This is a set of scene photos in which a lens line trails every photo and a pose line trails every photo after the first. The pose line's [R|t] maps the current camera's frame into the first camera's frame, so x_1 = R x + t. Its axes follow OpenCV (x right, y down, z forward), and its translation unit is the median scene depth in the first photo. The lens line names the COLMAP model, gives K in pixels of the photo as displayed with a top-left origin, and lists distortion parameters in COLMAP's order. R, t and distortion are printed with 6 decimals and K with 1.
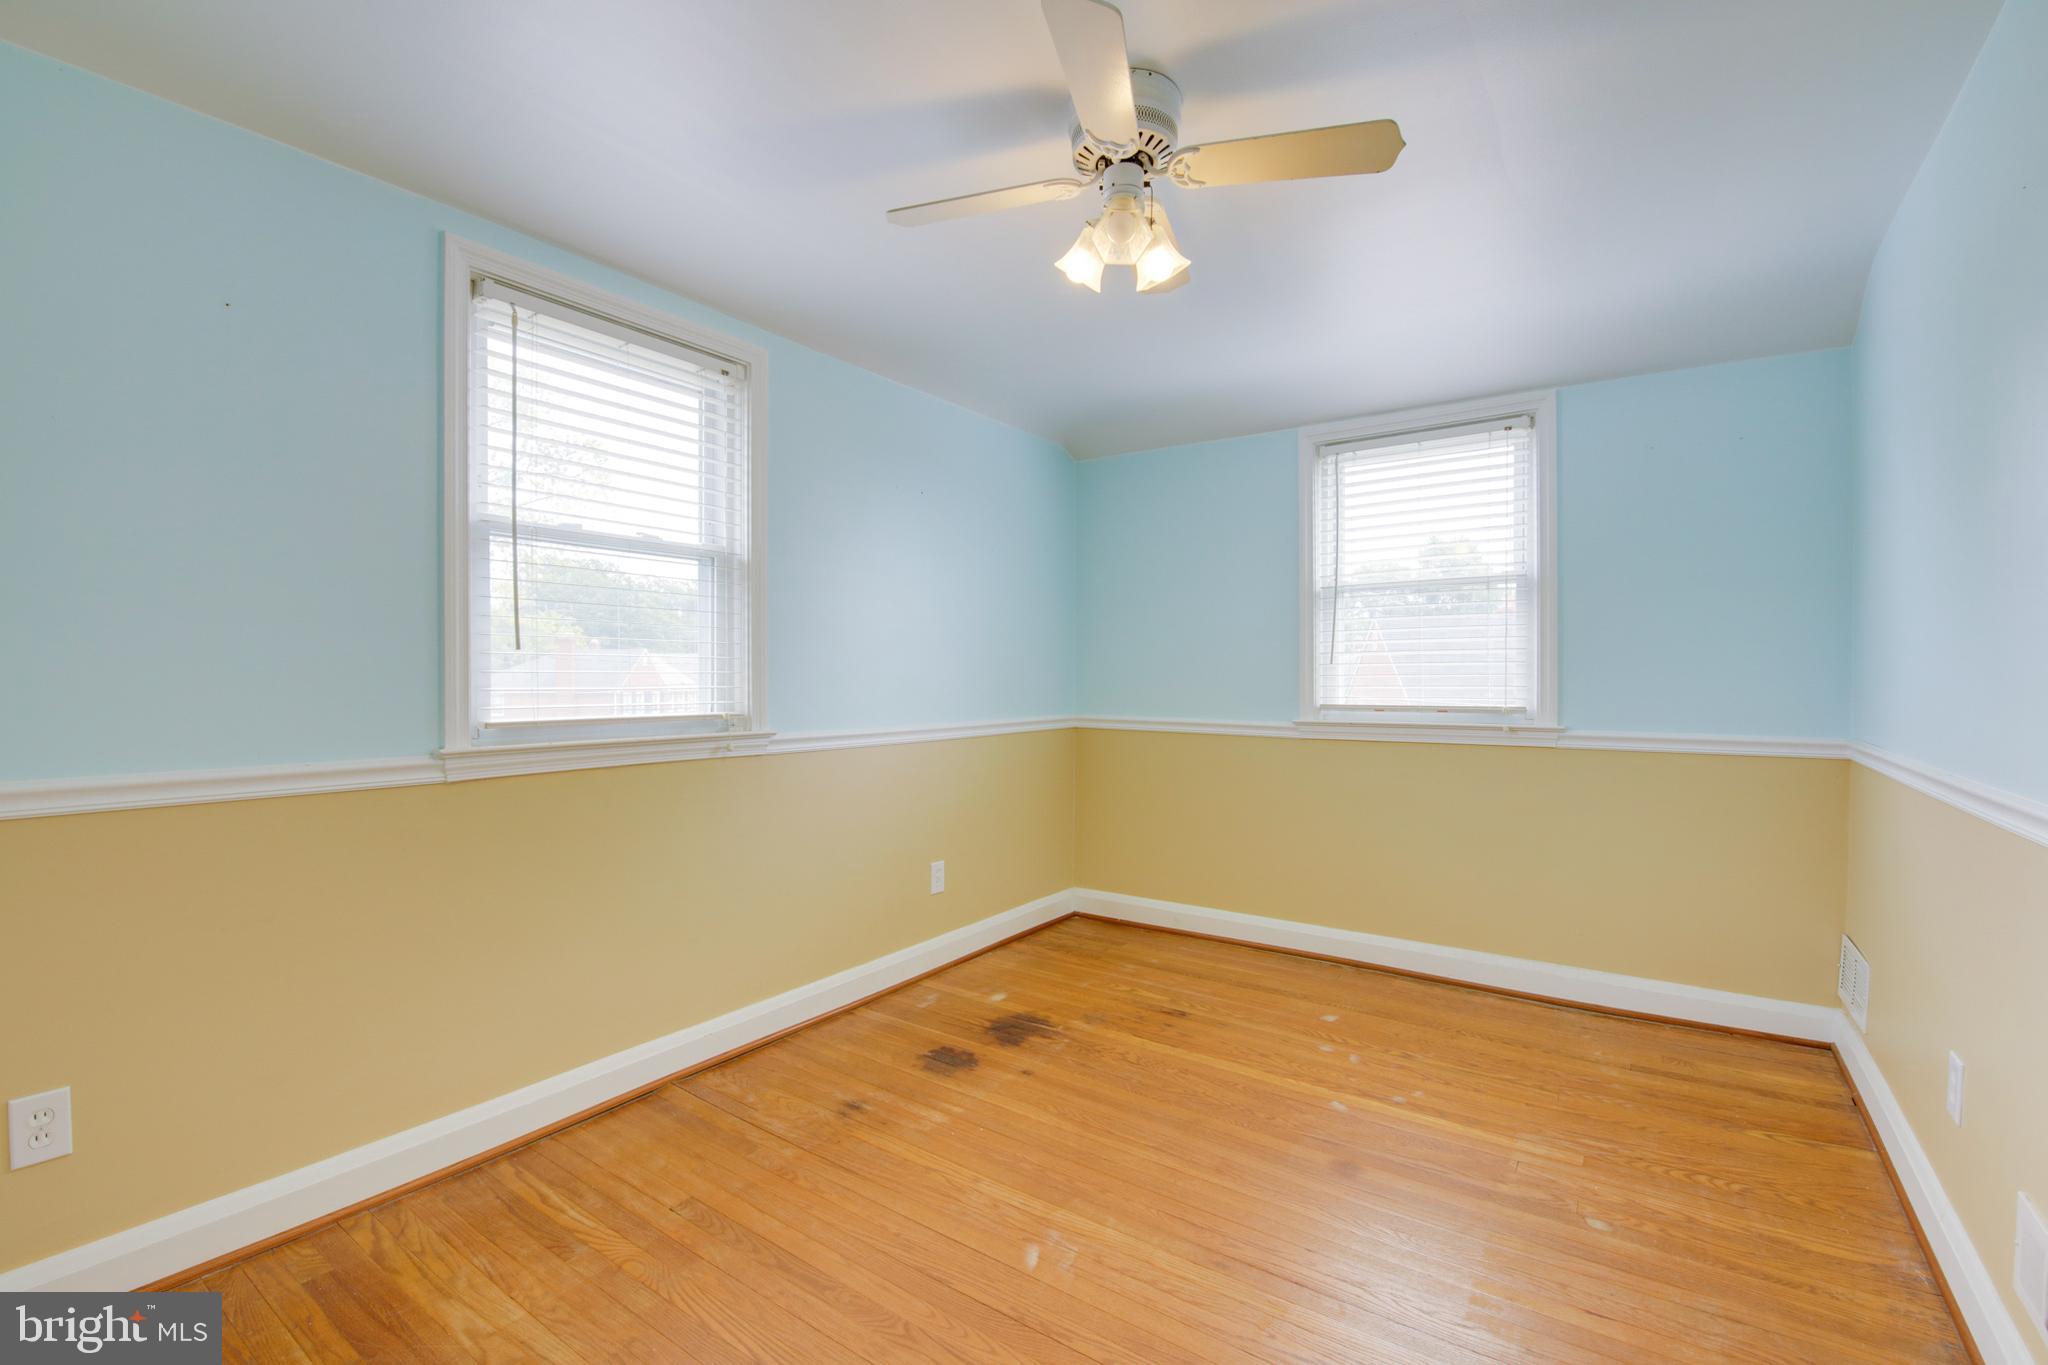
lens RADIAL K [[894.8, 0, 1022.8], [0, 894.8, 683.1], [0, 0, 1]] dist [-0.004863, -0.004570]
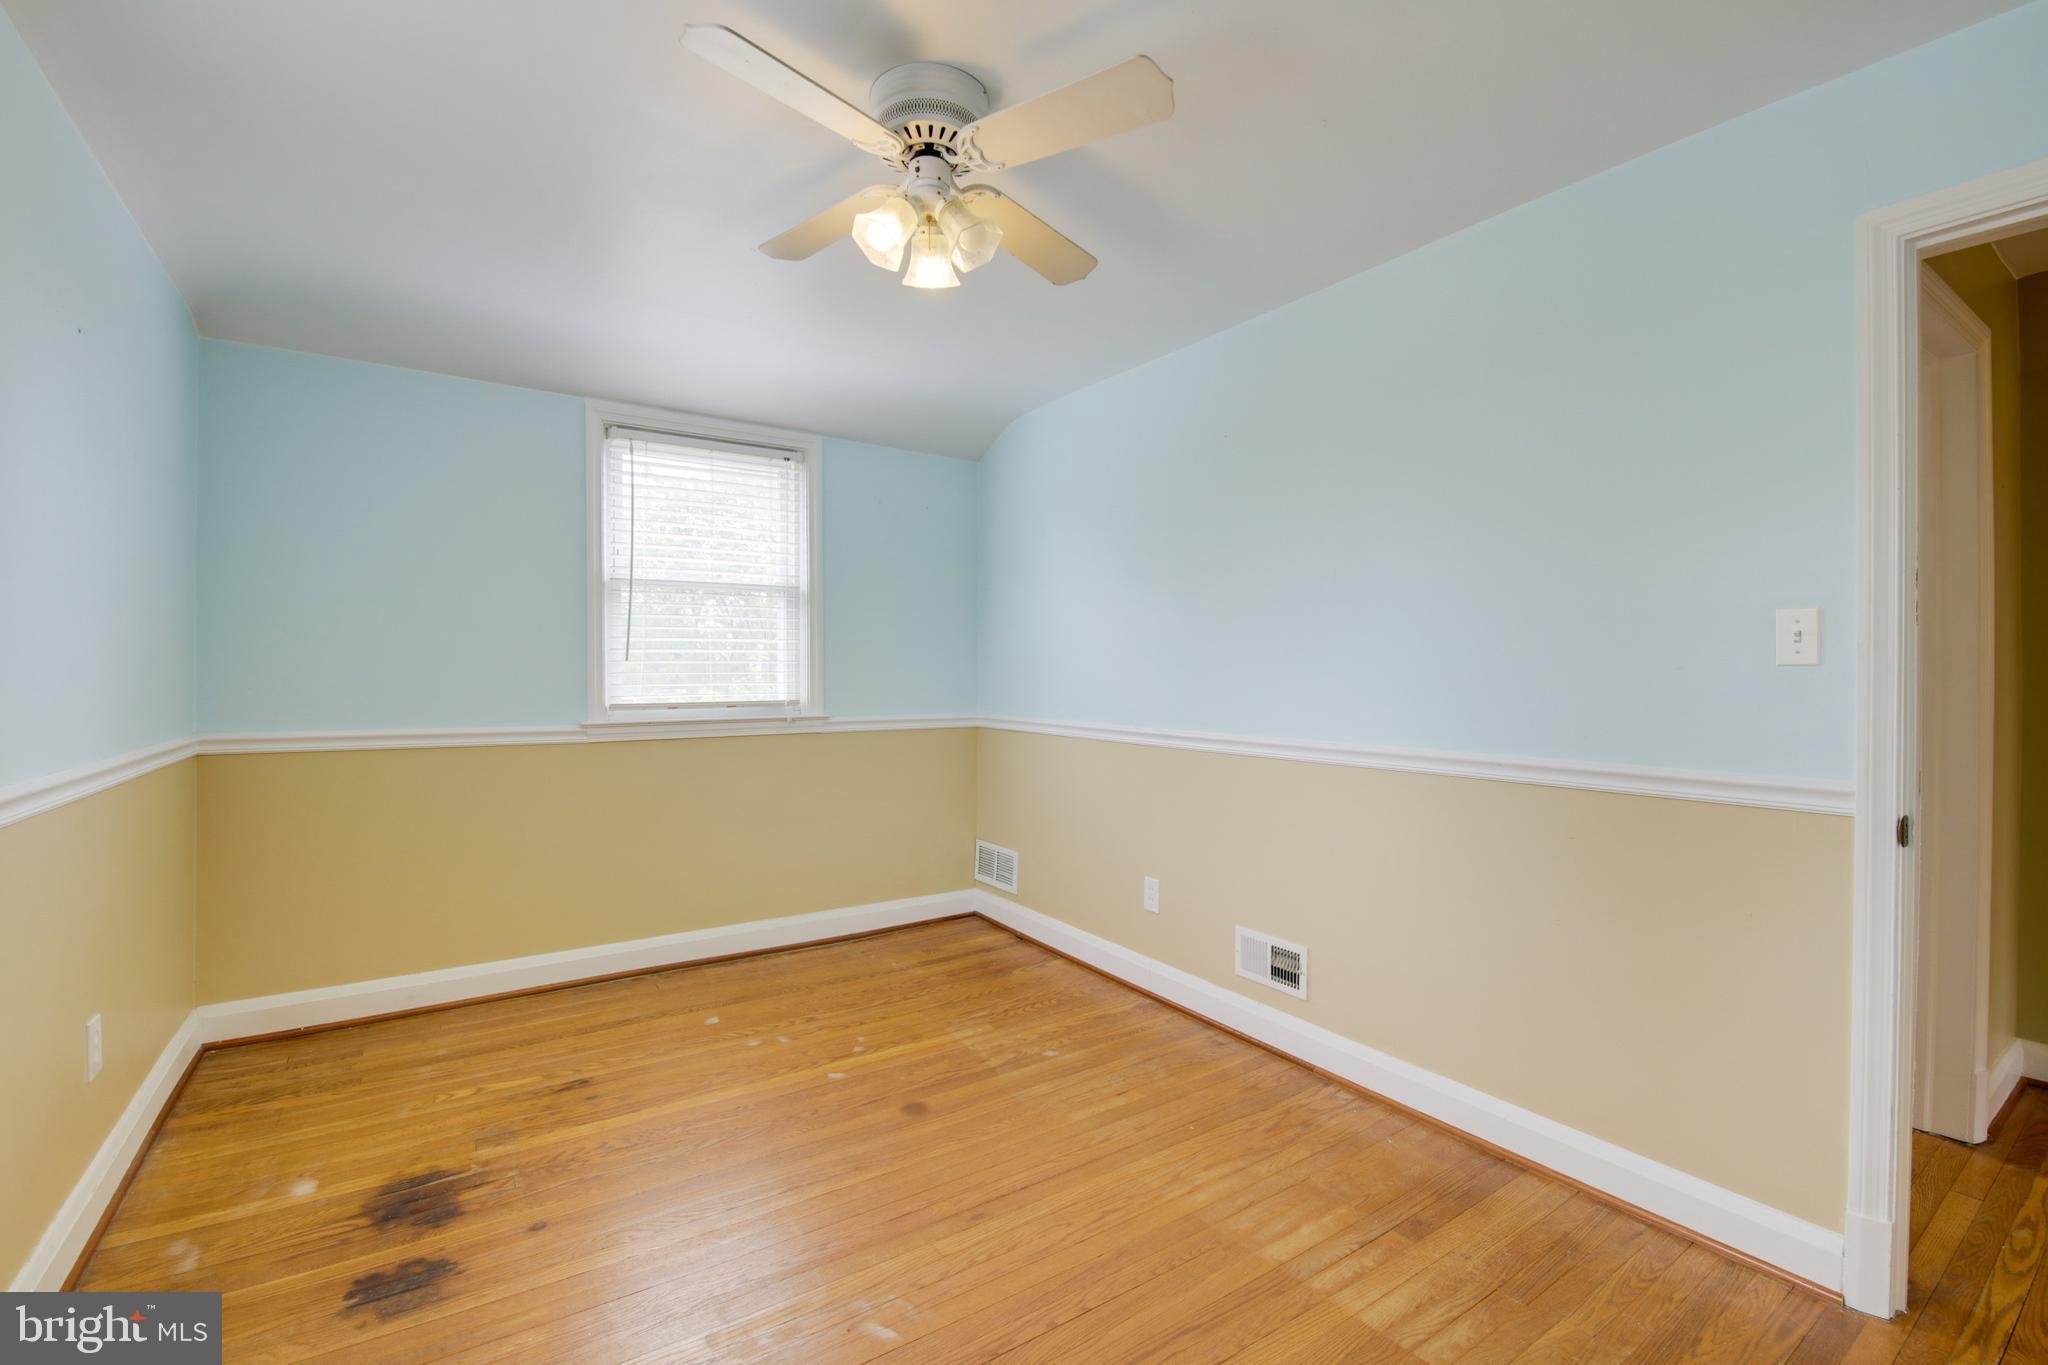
lens RADIAL K [[894.8, 0, 1019.3], [0, 894.8, 669.3], [0, 0, 1]] dist [-0.004863, -0.004570]
pose [[0.356164, 0.000622, 0.934423, -0.441020], [0.007780, 0.999963, -0.003631, -0.006707], [-0.934391, 0.008563, 0.356146, 0.315902]]
